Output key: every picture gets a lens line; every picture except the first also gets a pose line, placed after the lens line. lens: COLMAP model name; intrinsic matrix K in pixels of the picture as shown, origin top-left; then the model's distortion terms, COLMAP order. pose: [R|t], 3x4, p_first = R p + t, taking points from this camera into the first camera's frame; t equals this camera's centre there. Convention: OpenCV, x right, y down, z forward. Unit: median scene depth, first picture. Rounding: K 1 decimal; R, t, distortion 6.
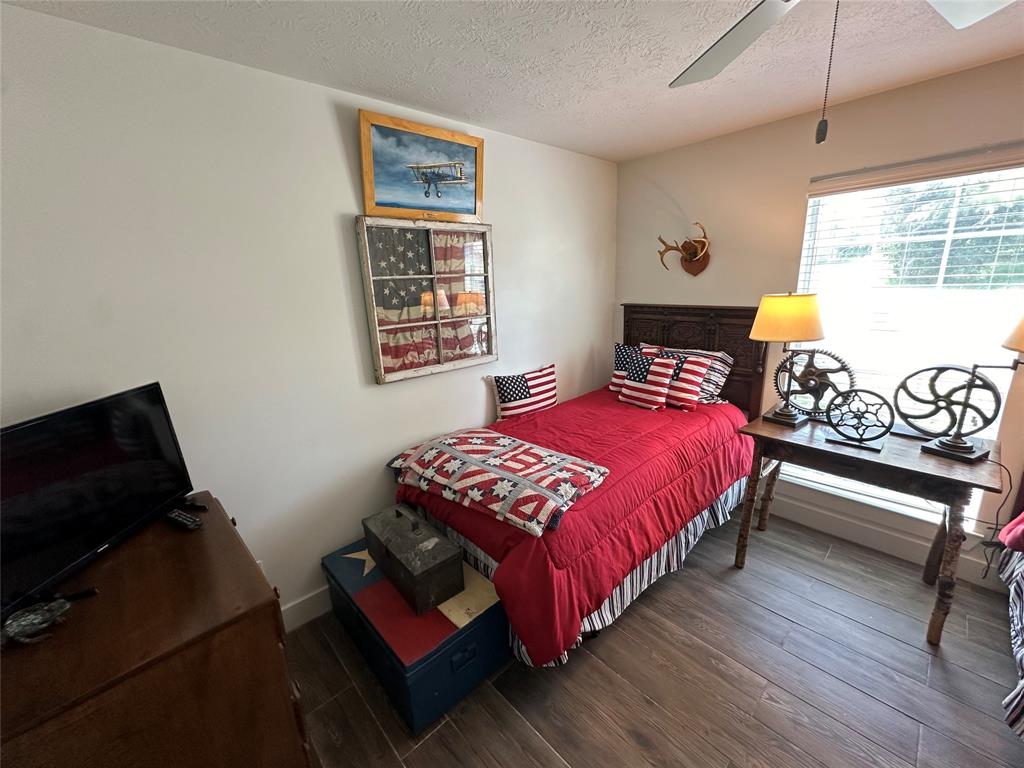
lens RADIAL K [[412.3, 0, 512.7], [0, 412.3, 387.0], [0, 0, 1]] dist [-0.007562, 0.000865]
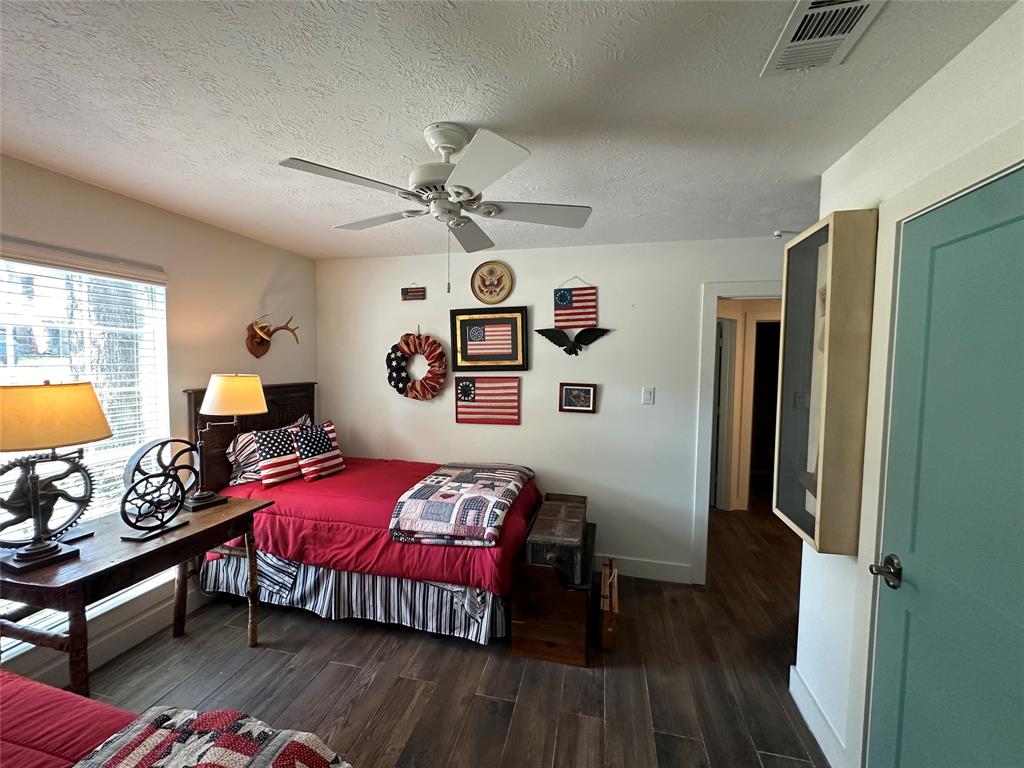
lens RADIAL K [[412.3, 0, 511.2], [0, 412.3, 385.4], [0, 0, 1]] dist [-0.007562, 0.000865]
pose [[-0.565580, -0.014211, 0.824571, -0.393887], [0.219689, 0.961126, 0.167251, -0.157578], [-0.794894, 0.275744, -0.540472, 0.712986]]
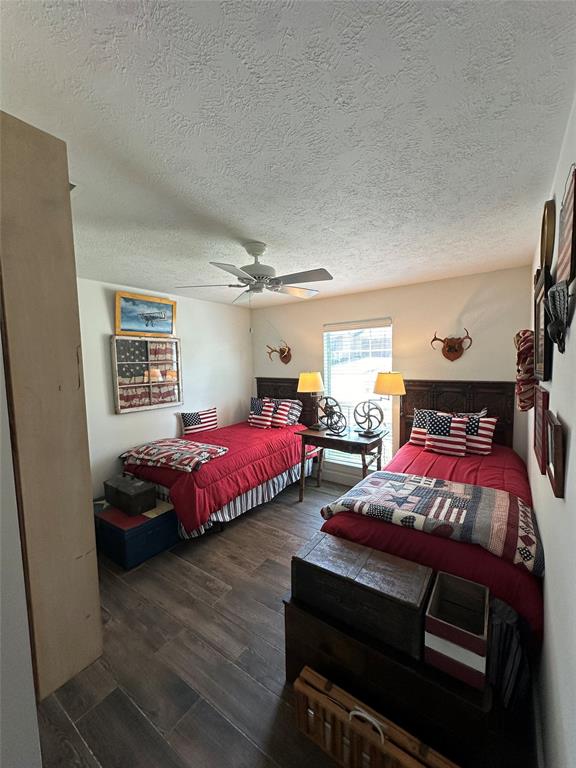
lens RADIAL K [[309.2, 0, 289.7], [0, 309.2, 386.2], [0, 0, 1]] dist [-0.007562, 0.000865]
pose [[0.976910, 0.002573, 0.213635, 0.177077], [0.036031, 0.983622, -0.176607, 0.155541], [-0.210590, 0.180227, 0.960817, -0.648306]]
